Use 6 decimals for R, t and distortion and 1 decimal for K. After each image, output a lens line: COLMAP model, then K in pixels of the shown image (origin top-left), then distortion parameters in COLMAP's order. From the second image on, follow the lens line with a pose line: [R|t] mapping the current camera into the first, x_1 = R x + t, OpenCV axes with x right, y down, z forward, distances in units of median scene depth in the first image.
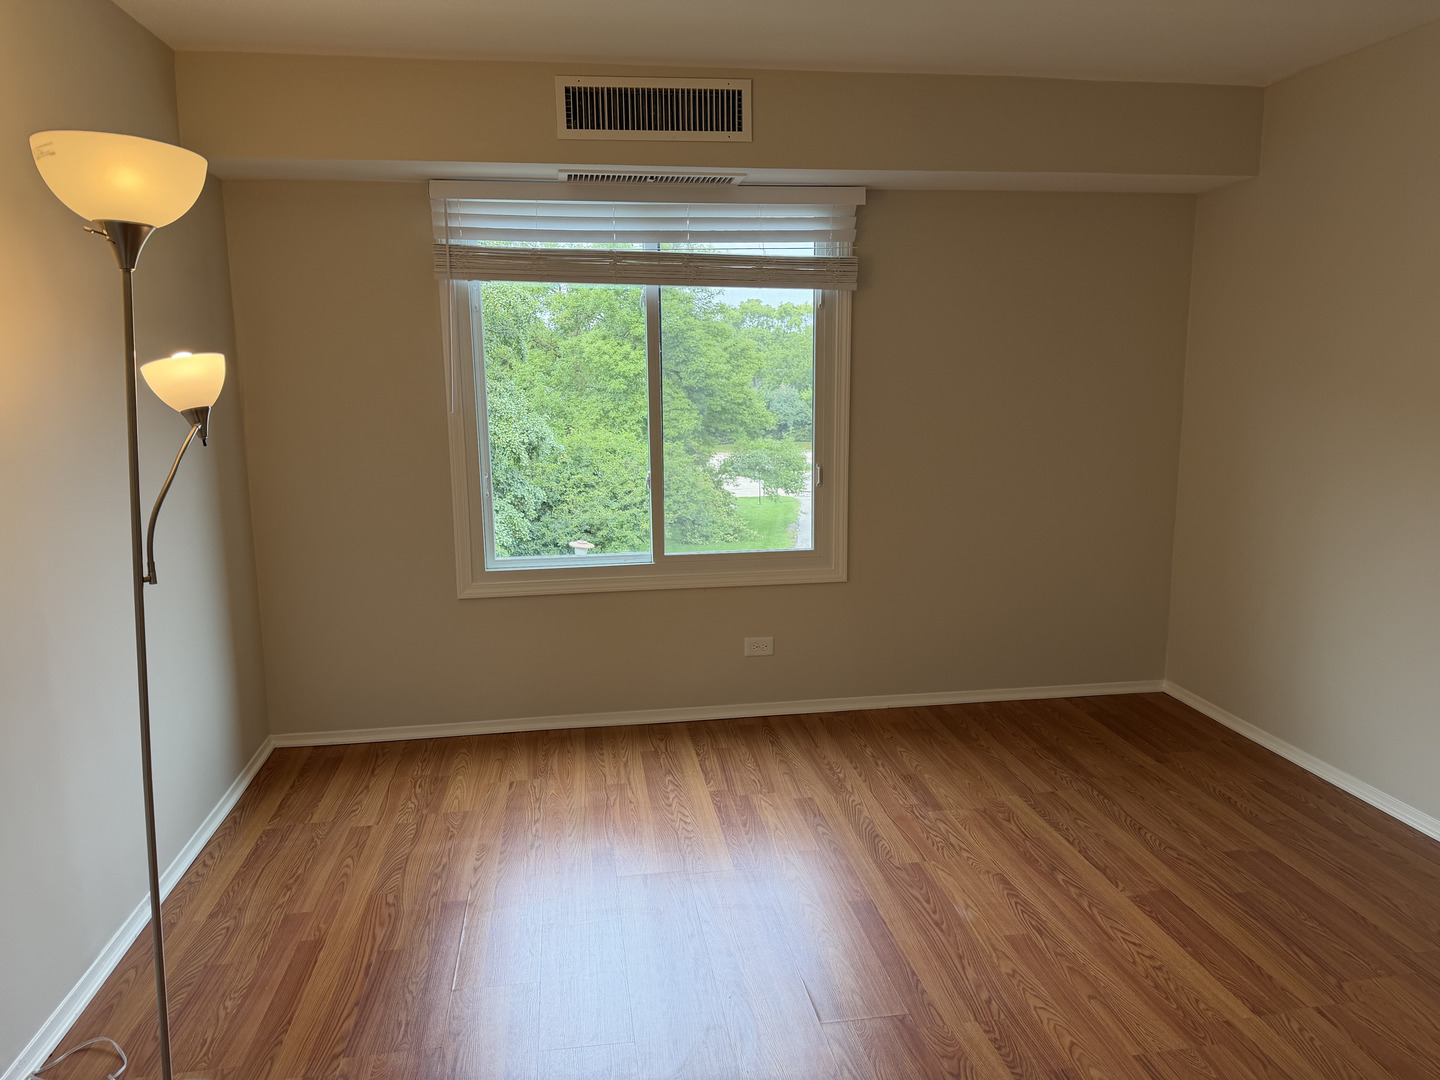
lens RADIAL K [[1023.5, 0, 713.5], [0, 1023.5, 545.8], [0, 0, 1]] dist [0.093890, -0.154020]
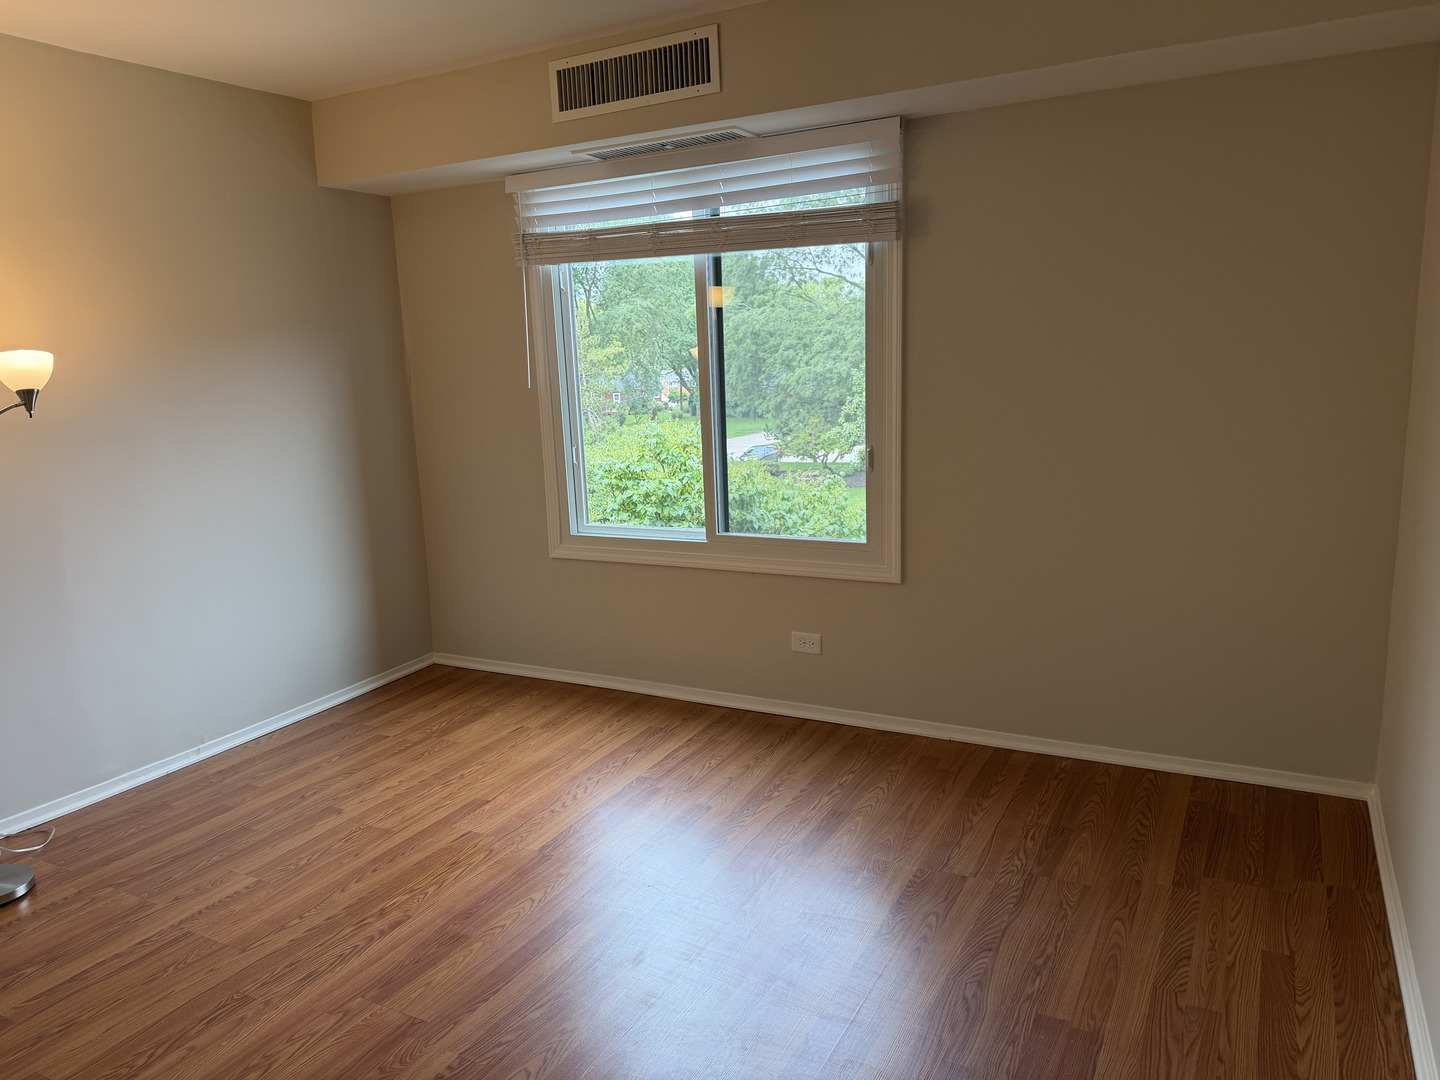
lens RADIAL K [[1023.5, 0, 713.5], [0, 1023.5, 545.8], [0, 0, 1]] dist [0.093890, -0.154020]
pose [[0.789881, 0.093102, -0.606152, 0.574765], [-0.071576, 0.995650, 0.059656, -0.040003], [0.609069, -0.003736, 0.793108, 0.243521]]
